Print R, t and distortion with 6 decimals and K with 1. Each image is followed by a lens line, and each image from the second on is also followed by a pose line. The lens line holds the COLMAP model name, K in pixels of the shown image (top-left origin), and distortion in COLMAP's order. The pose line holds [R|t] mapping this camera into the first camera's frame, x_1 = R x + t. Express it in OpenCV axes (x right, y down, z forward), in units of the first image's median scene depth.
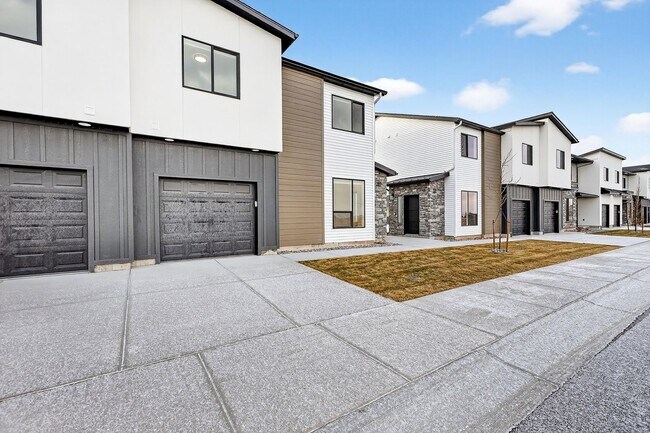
lens RADIAL K [[288.3, 0, 330.5], [0, 288.3, 216.4], [0, 0, 1]] dist [0.002391, 0.000148]
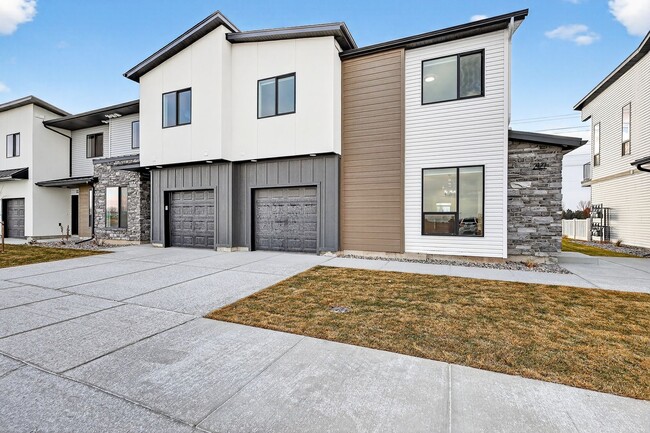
lens RADIAL K [[288.3, 0, 330.5], [0, 288.3, 216.4], [0, 0, 1]] dist [0.002391, 0.000148]
pose [[0.547850, 0.003681, -0.836569, 0.485921], [-0.010744, 0.999939, -0.002636, -0.002307], [0.836508, 0.010433, 0.547856, 0.351553]]
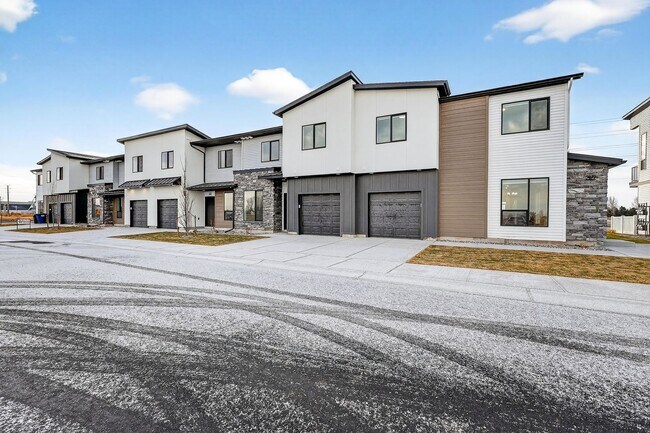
lens RADIAL K [[288.3, 0, 330.5], [0, 288.3, 216.4], [0, 0, 1]] dist [0.002391, 0.000148]
pose [[0.462110, 0.013632, -0.886718, 0.642449], [-0.013321, 0.999876, 0.008429, 0.005715], [0.886723, 0.007916, 0.462234, -0.080728]]
